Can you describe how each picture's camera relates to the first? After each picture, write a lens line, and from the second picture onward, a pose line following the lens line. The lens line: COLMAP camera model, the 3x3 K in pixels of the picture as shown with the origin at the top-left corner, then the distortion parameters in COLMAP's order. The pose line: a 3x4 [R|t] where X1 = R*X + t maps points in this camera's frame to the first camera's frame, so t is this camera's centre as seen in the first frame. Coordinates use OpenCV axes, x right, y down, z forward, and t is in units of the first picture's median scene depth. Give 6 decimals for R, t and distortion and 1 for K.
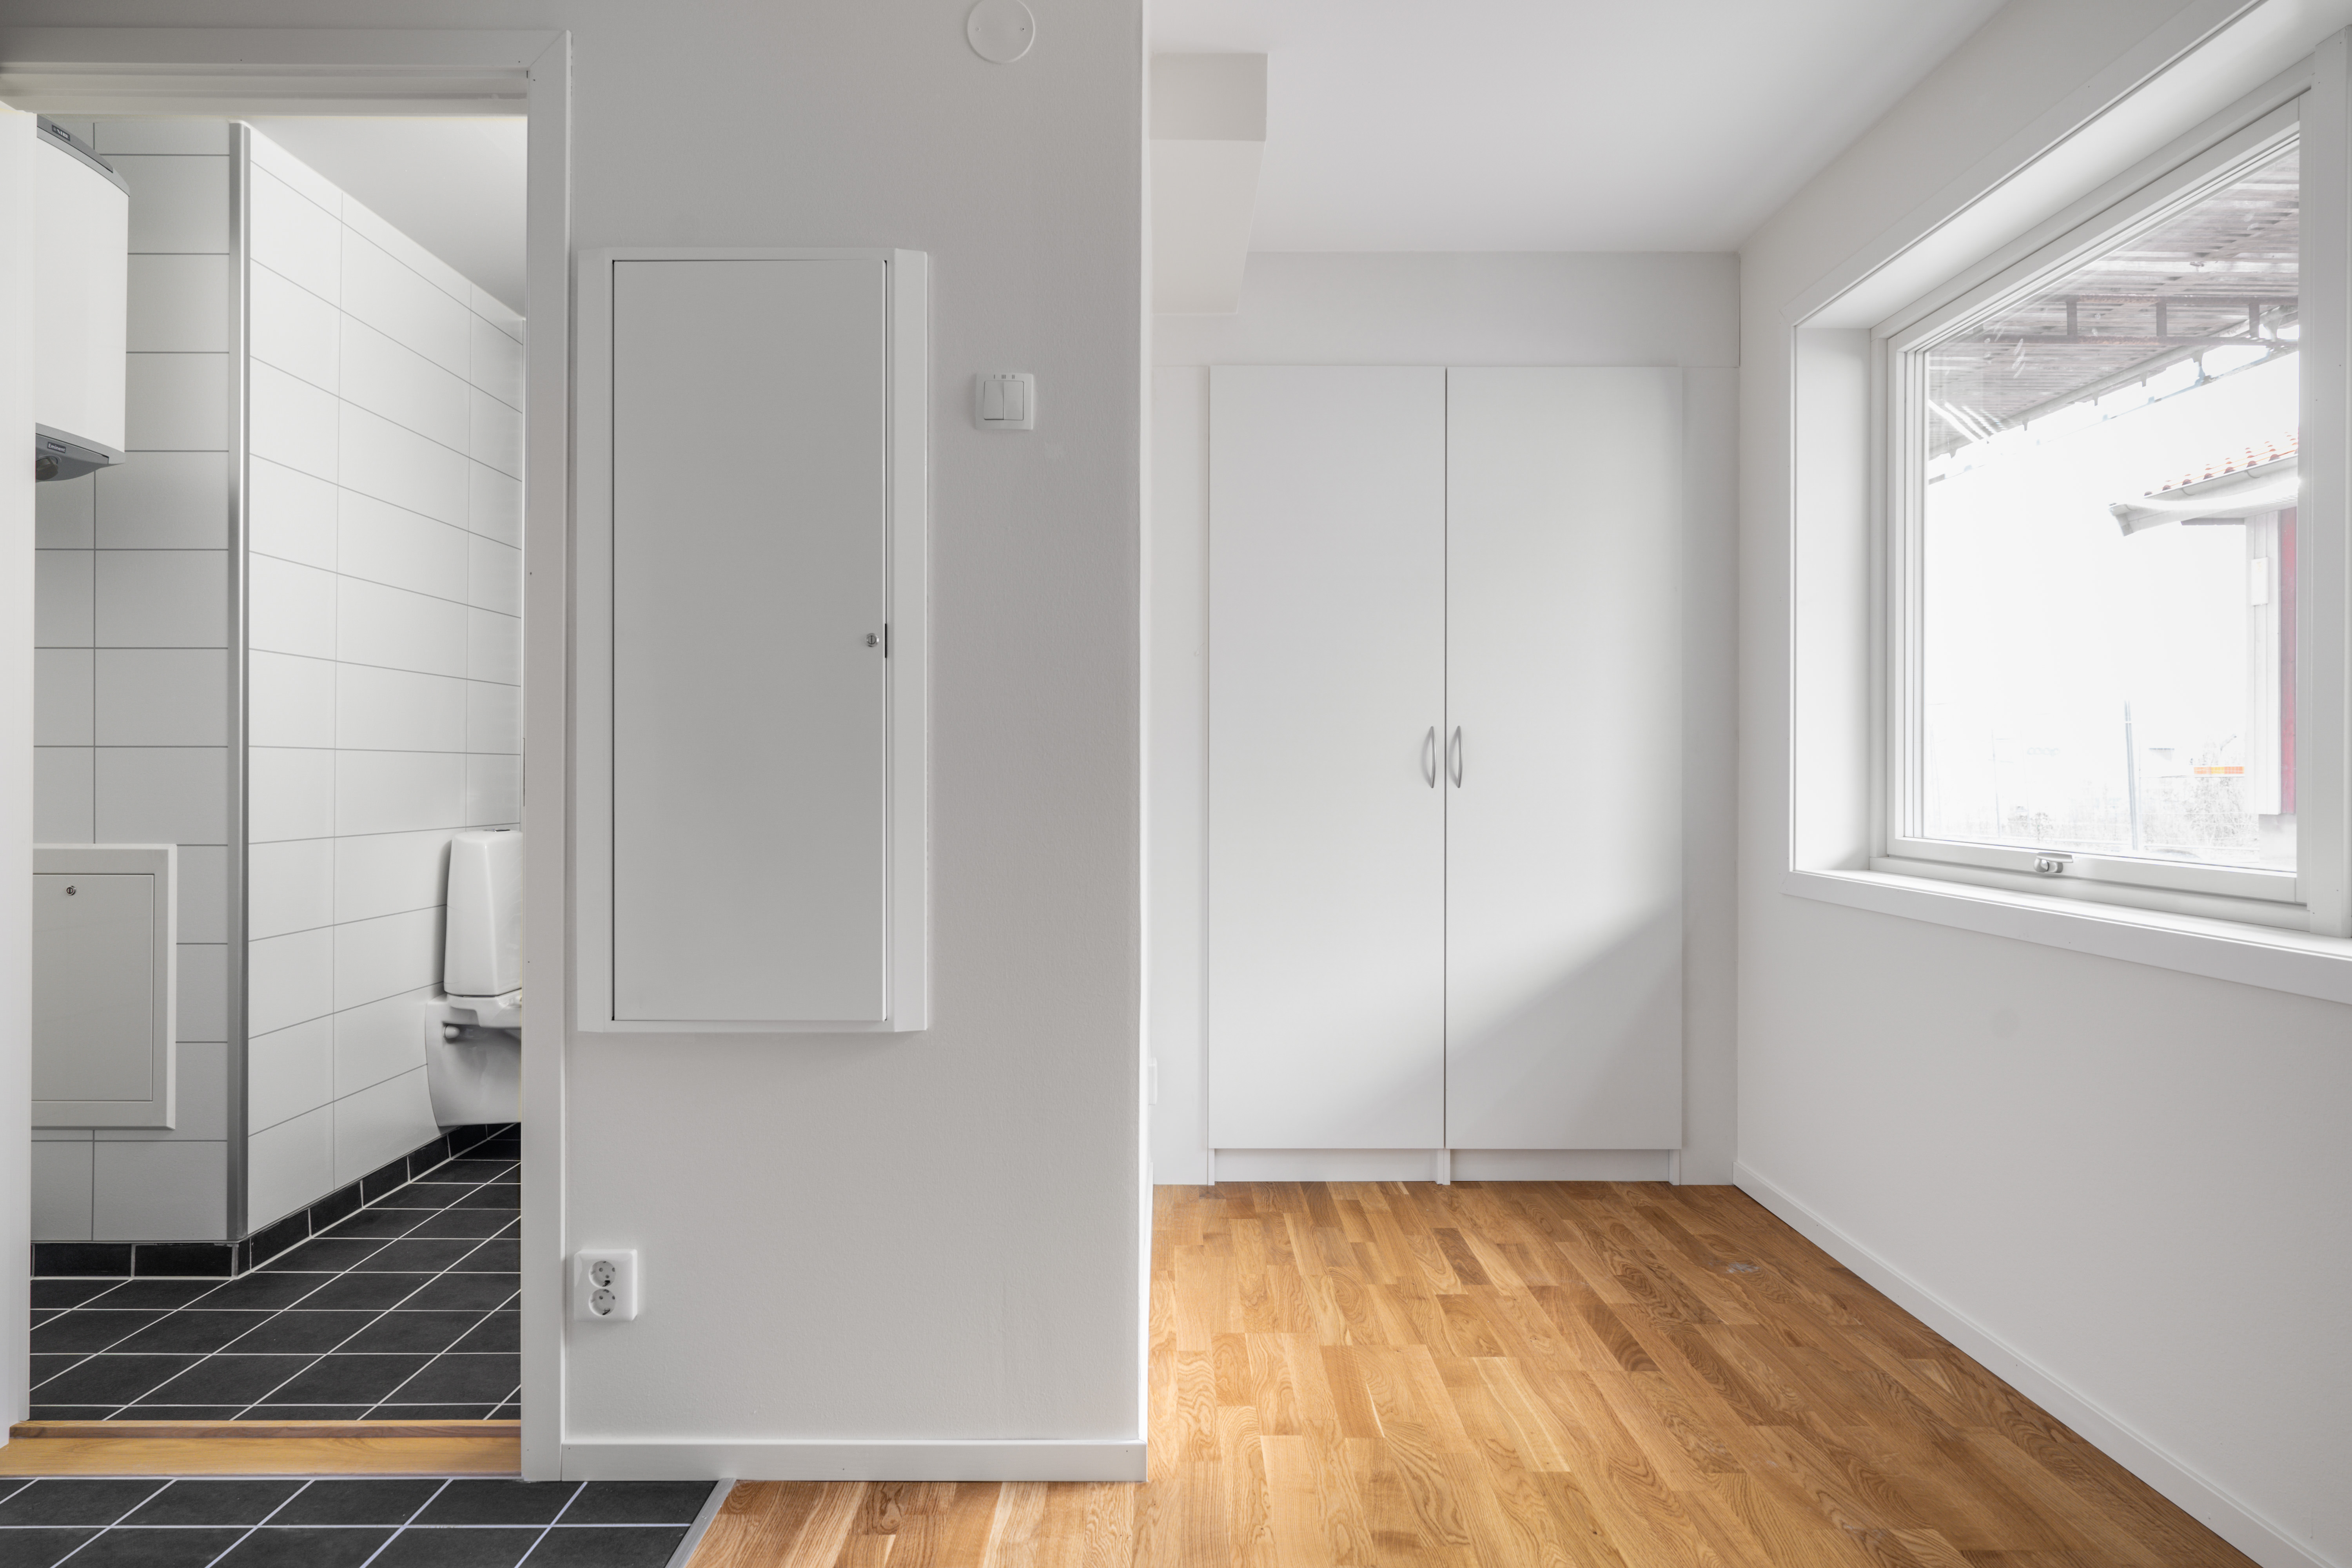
lens RADIAL K [[1398.4, 0, 1182.5], [0, 1398.4, 782.3], [0, 0, 1]] dist [-0.007836, -0.002380]
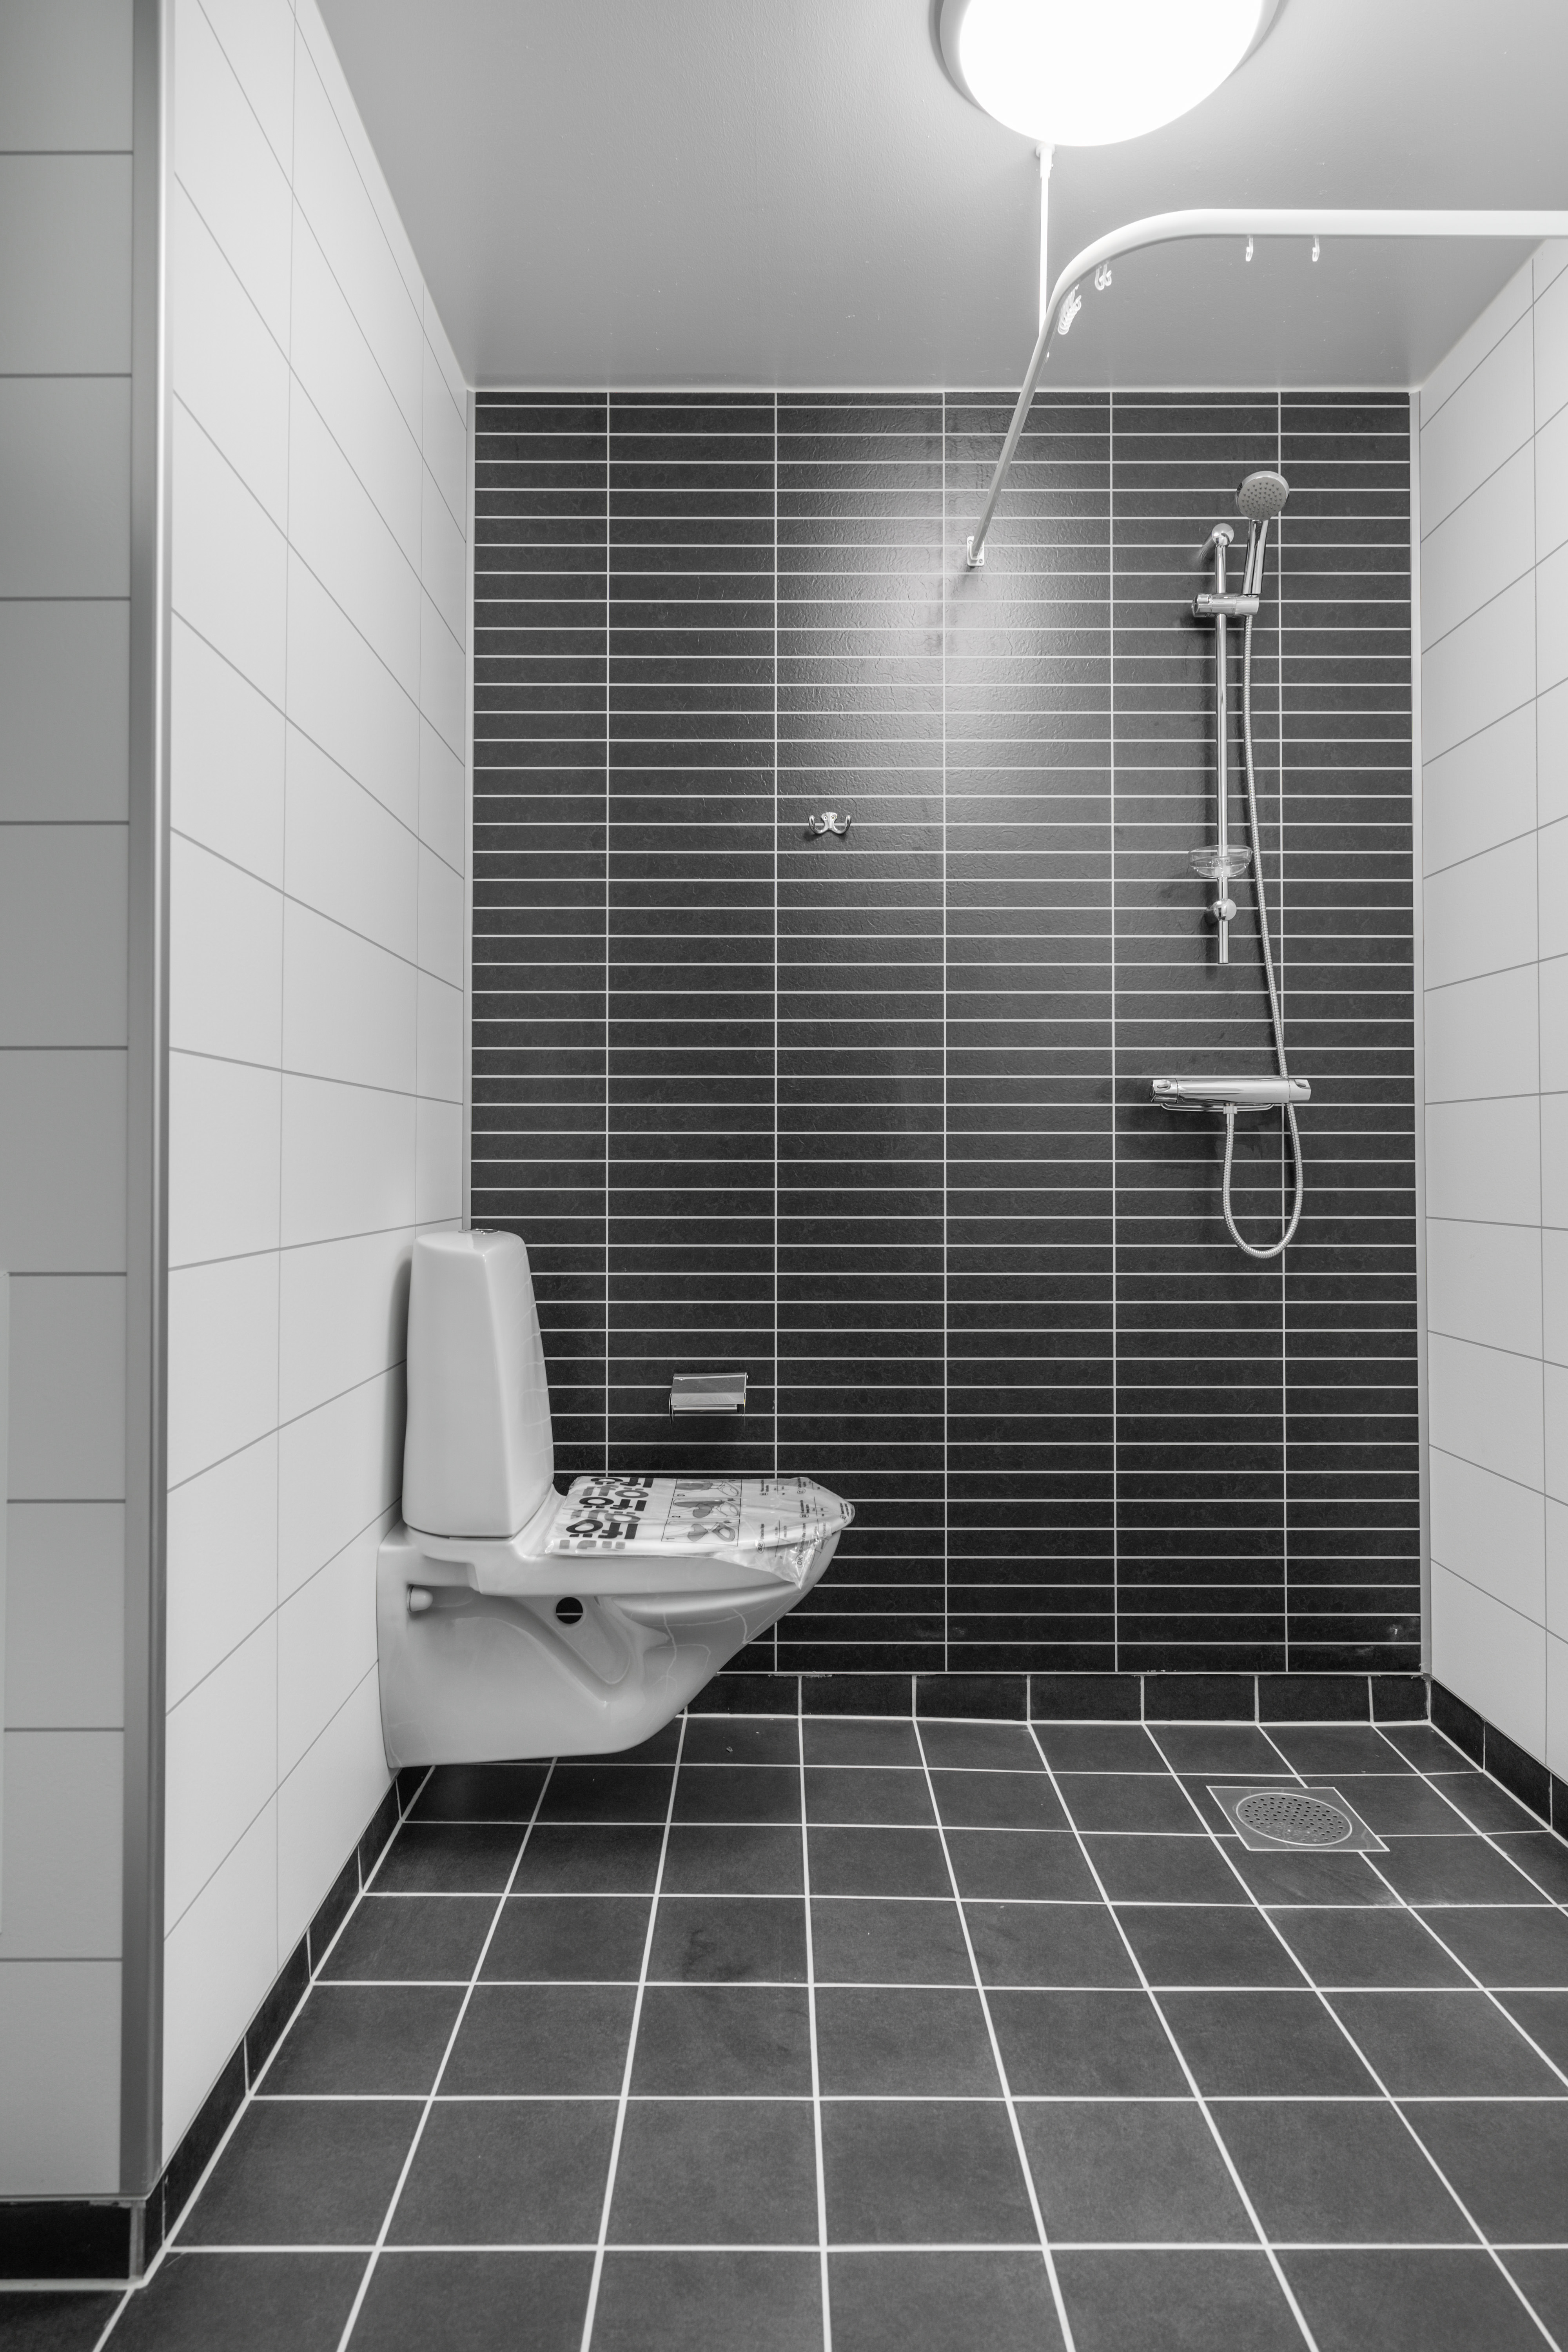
lens RADIAL K [[1398.4, 0, 779.0], [0, 1398.4, 1172.9], [0, 0, 1]] dist [-0.007836, -0.002380]
pose [[0.999610, 0.007044, -0.027018, -0.447304], [-0.007422, 0.999876, -0.013919, 0.018145], [0.026917, 0.014114, 0.999538, 0.540425]]
